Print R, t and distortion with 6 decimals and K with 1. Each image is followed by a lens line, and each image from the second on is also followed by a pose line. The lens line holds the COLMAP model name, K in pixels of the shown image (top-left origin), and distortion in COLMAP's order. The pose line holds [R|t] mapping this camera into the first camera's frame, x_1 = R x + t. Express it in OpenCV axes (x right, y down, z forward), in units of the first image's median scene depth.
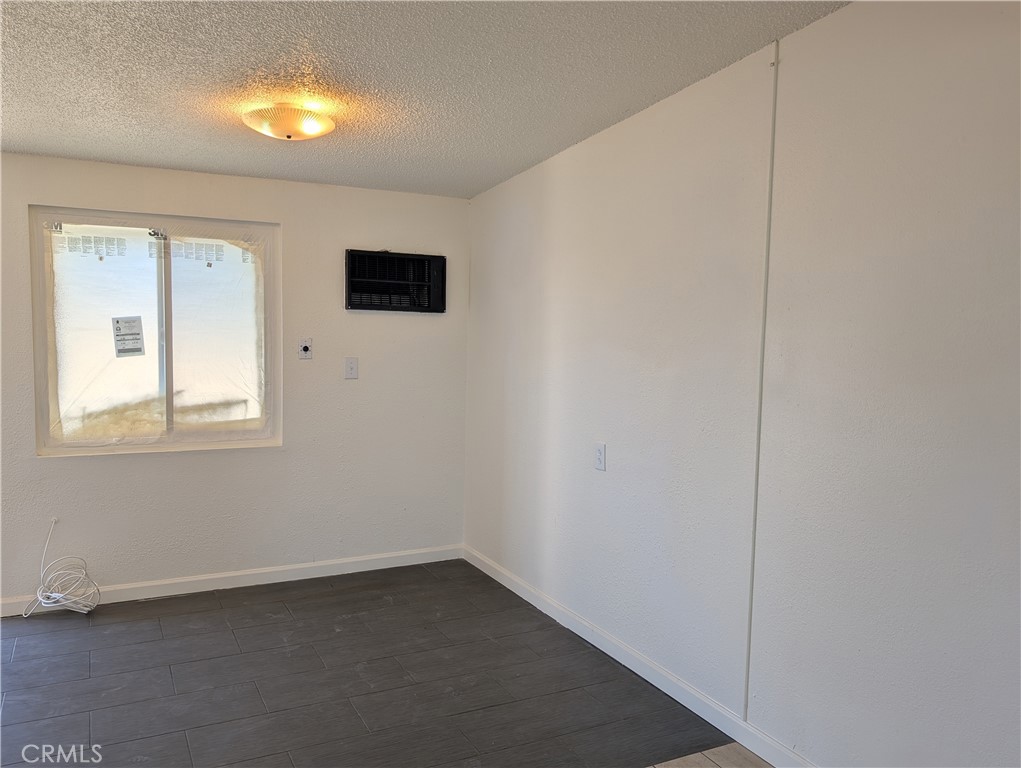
lens RADIAL K [[798.7, 0, 501.4], [0, 798.7, 381.9], [0, 0, 1]] dist [0.026406, -0.057418]
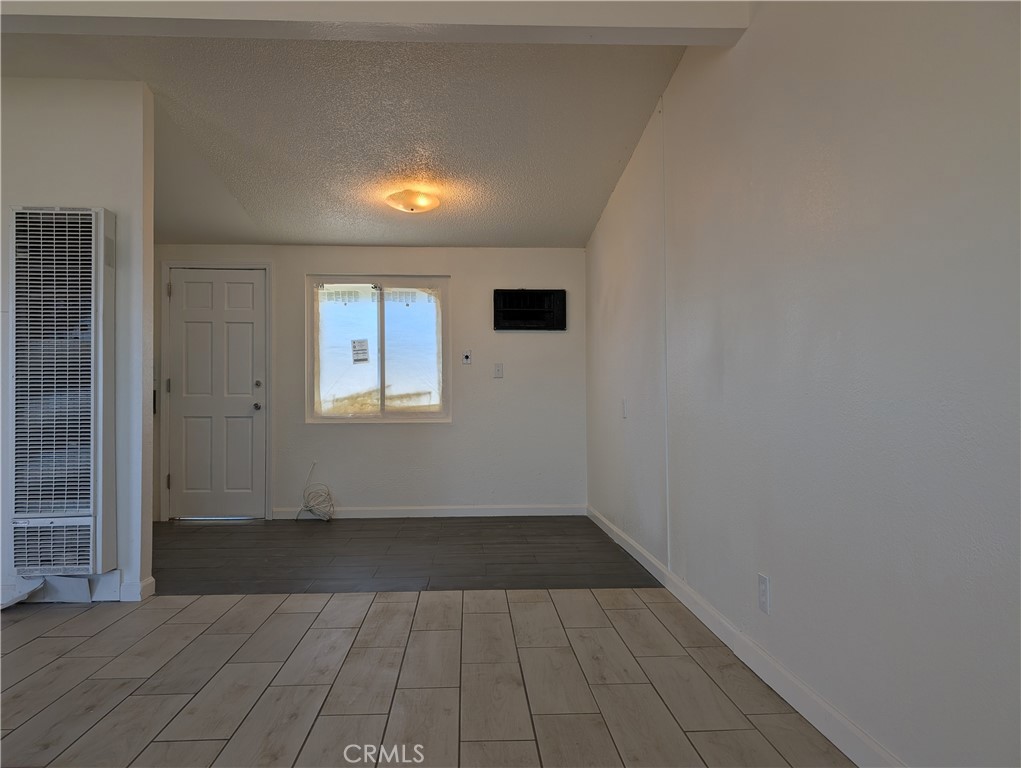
lens RADIAL K [[730.7, 0, 515.9], [0, 730.7, 389.1], [0, 0, 1]] dist [0.034000, -0.028863]
pose [[0.914263, -0.038839, -0.403255, 0.400626], [-0.006695, 0.993809, -0.110898, 0.175593], [0.405066, 0.104090, 0.908343, -0.195470]]
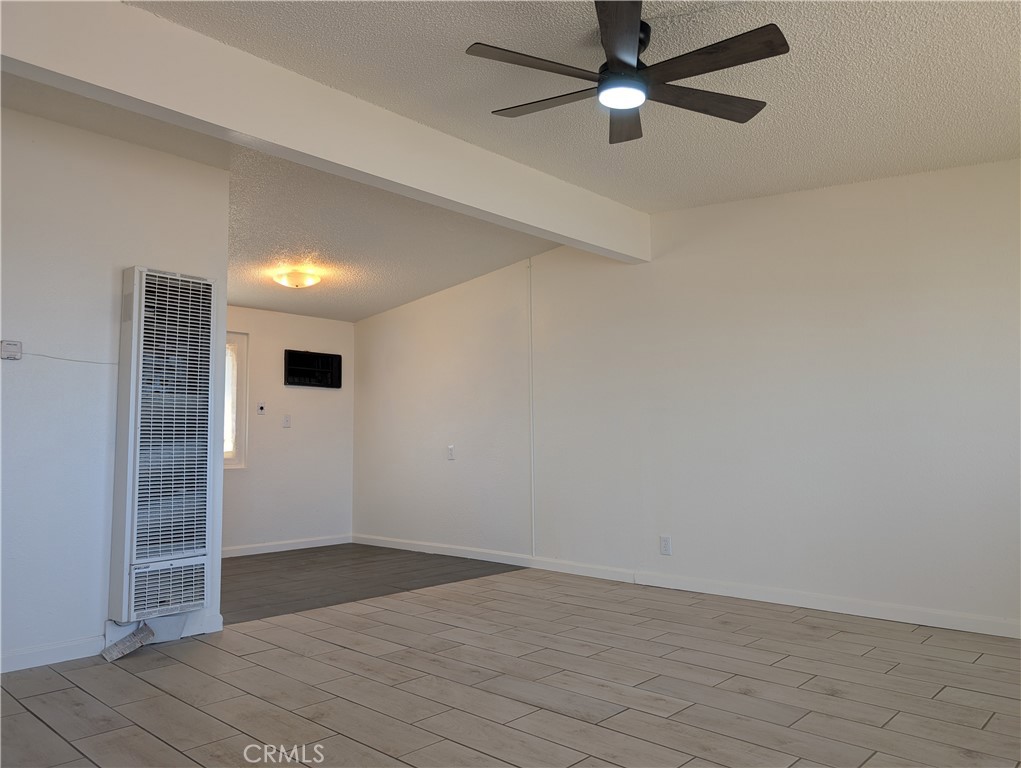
lens RADIAL K [[730.7, 0, 511.2], [0, 730.7, 375.9], [0, 0, 1]] dist [0.034000, -0.028863]
pose [[0.940797, -0.002848, 0.338959, -0.287085], [0.062469, 0.984294, -0.165116, 0.183916], [-0.333165, 0.176515, 0.926198, -0.611174]]
